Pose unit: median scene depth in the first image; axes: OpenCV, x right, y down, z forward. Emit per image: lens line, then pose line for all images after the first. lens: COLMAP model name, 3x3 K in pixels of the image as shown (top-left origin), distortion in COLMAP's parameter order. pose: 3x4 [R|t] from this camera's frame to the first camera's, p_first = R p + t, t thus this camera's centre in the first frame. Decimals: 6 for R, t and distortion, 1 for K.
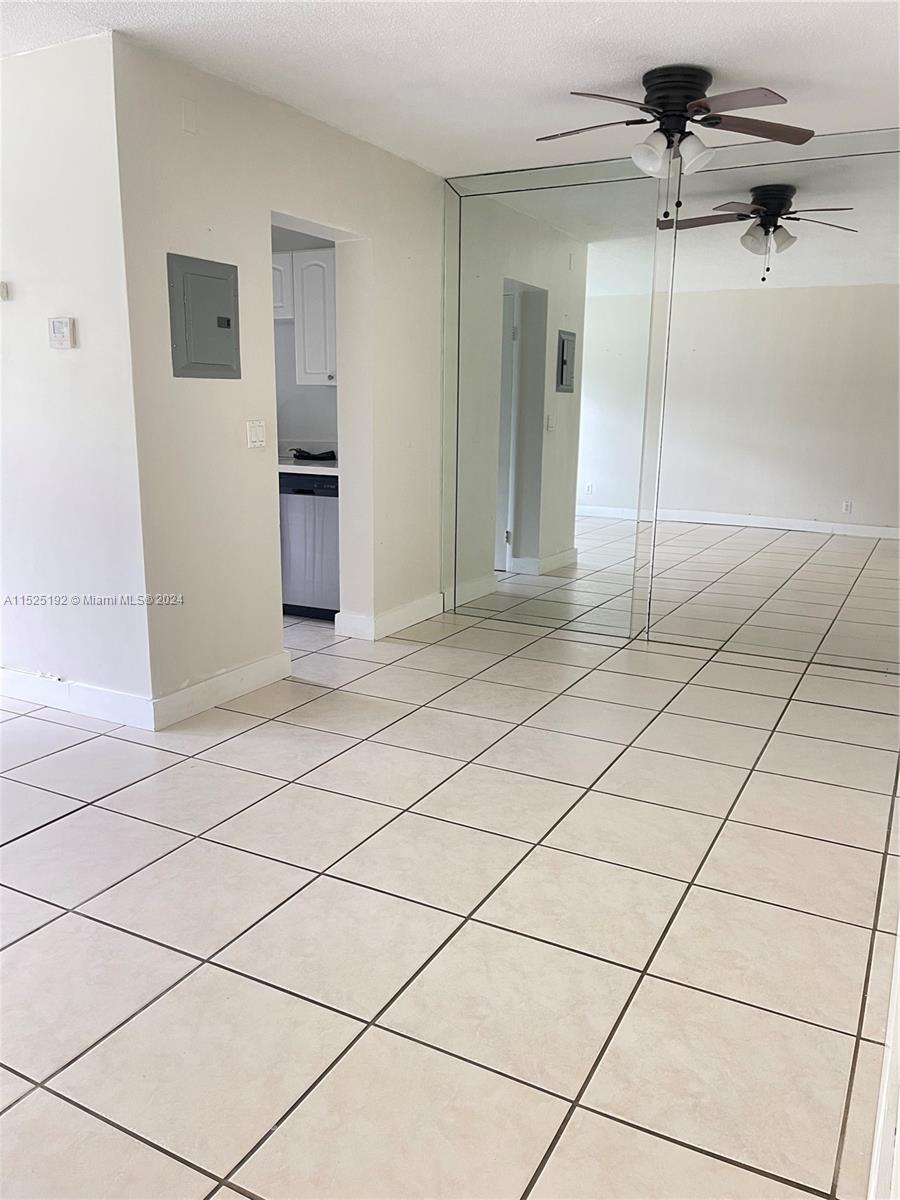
lens RADIAL K [[913.0, 0, 449.9], [0, 913.0, 602.7], [0, 0, 1]] dist [0.005090, 0.000574]
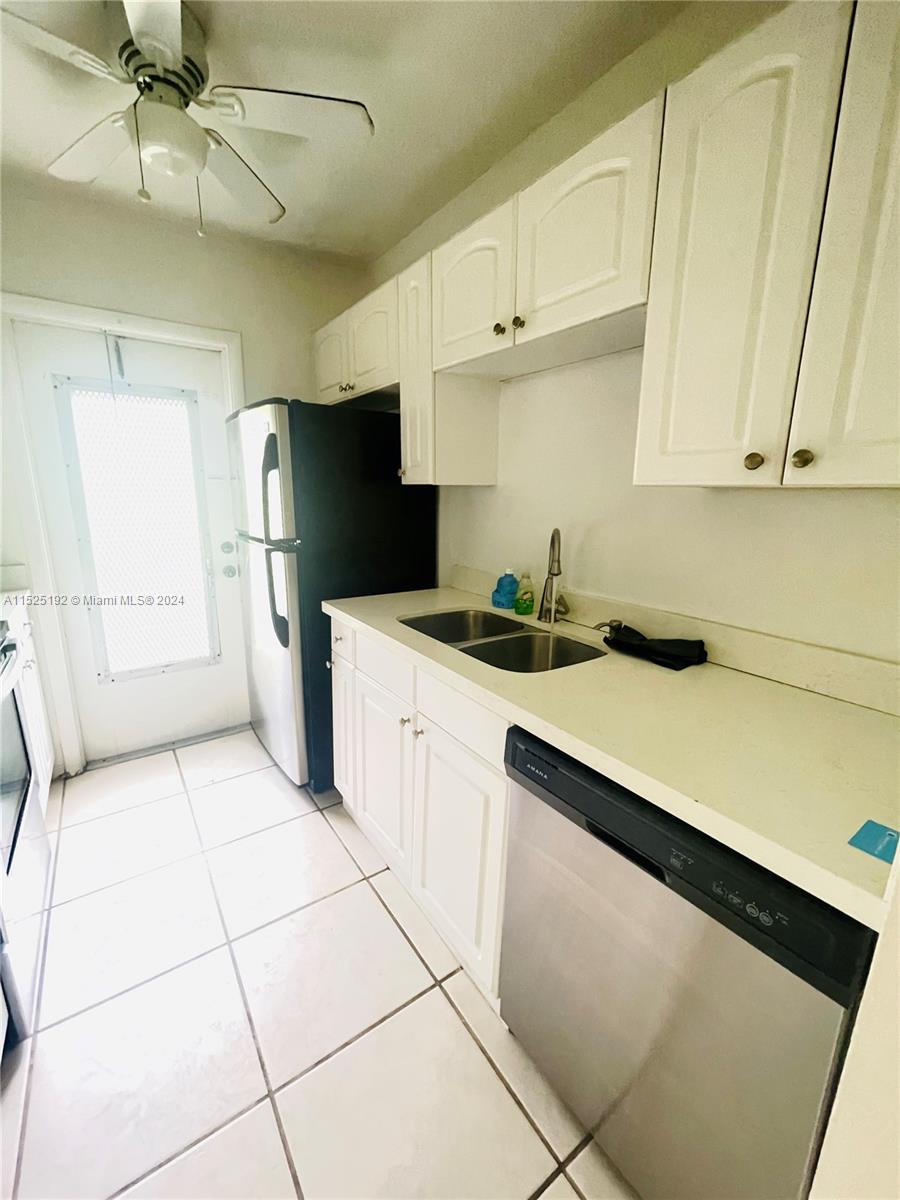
lens RADIAL K [[490.4, 0, 446.4], [0, 490.4, 600.9], [0, 0, 1]] dist [-0.001266, -0.000407]
pose [[0.891784, 0.099843, -0.441309, -0.140929], [-0.100928, 0.994670, 0.021086, -0.185284], [0.441062, 0.025736, 0.897108, 0.776253]]
